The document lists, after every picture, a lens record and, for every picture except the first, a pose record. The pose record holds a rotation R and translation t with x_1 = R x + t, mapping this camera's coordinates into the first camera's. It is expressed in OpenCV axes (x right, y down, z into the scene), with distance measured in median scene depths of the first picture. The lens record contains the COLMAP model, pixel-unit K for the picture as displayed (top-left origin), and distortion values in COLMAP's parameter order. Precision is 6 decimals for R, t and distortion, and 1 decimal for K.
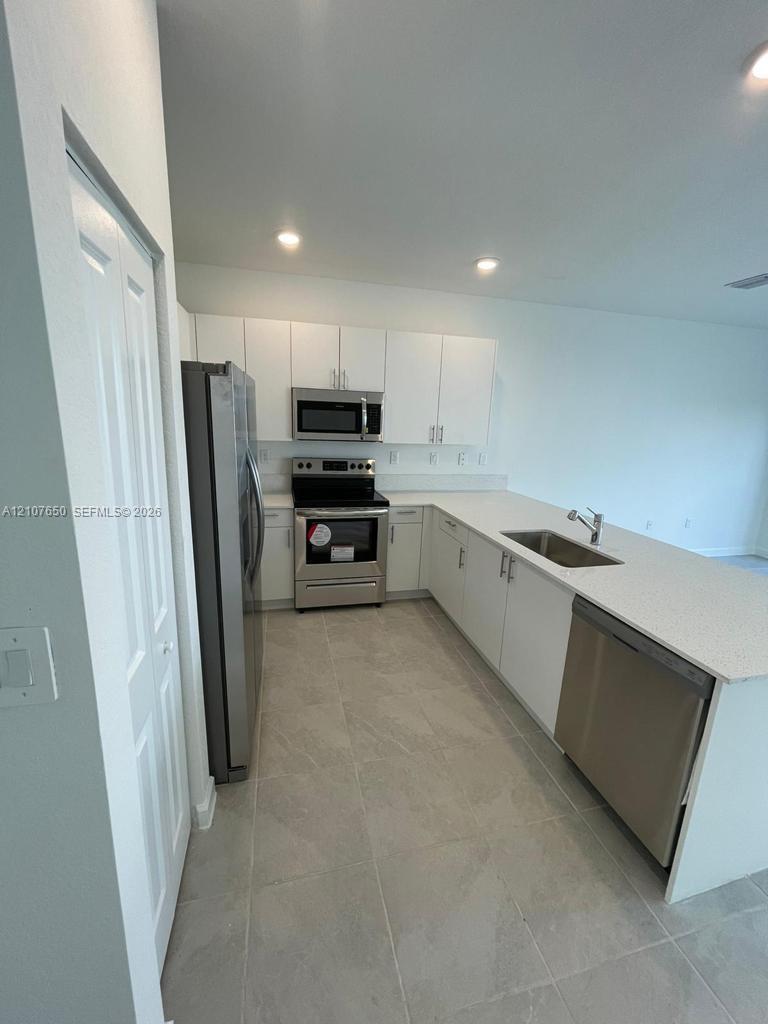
lens RADIAL K [[418.9, 0, 384.0], [0, 418.9, 512.0], [0, 0, 1]] dist [0.000816, -0.000089]
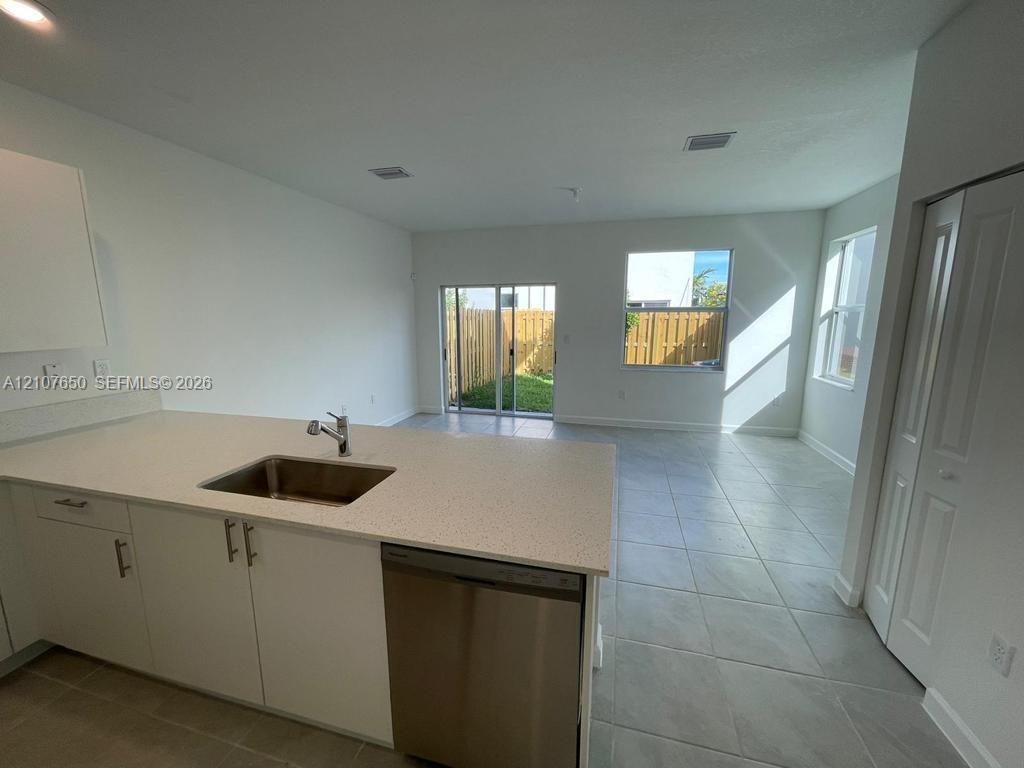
lens RADIAL K [[416.5, 0, 512.0], [0, 416.5, 384.0], [0, 0, 1]] dist [-0.000538, -0.000502]
pose [[0.488899, -0.181922, 0.853160, 0.016266], [0.211113, 0.973615, 0.086630, -0.049026], [-0.846410, 0.137760, 0.514405, 0.291385]]
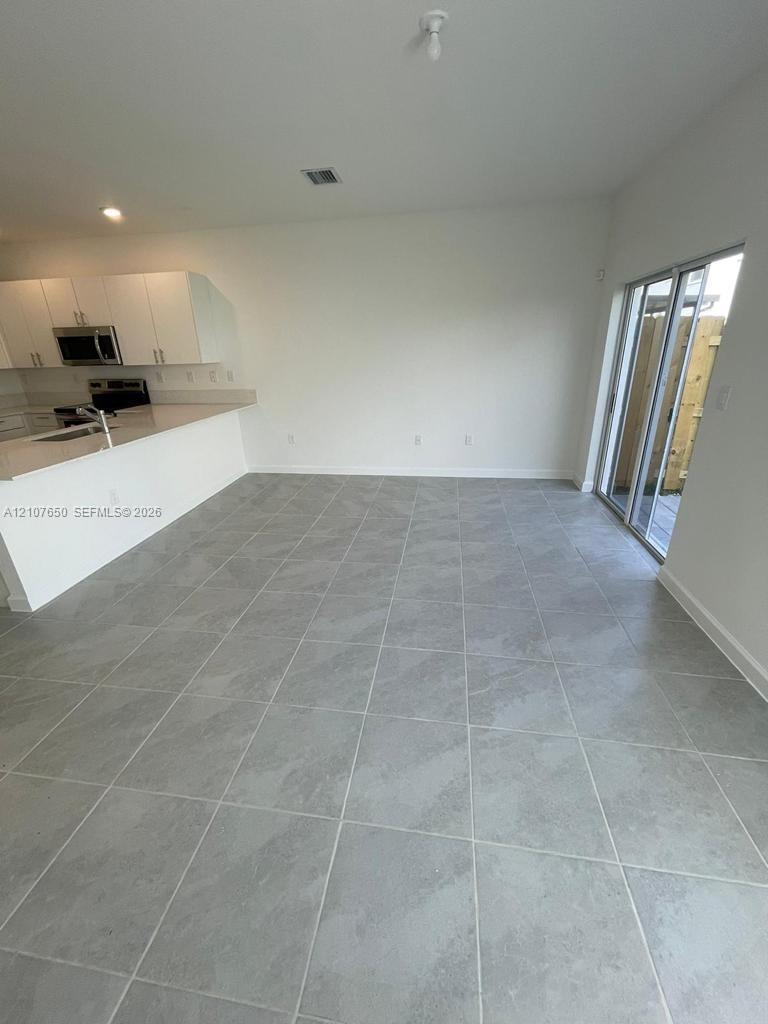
lens RADIAL K [[416.5, 0, 384.0], [0, 416.5, 512.0], [0, 0, 1]] dist [-0.000538, -0.000502]
pose [[0.917824, 0.089181, -0.386840, 1.623779], [-0.027258, 0.986298, 0.162705, 0.070599], [0.396050, -0.138790, 0.907679, 0.075626]]
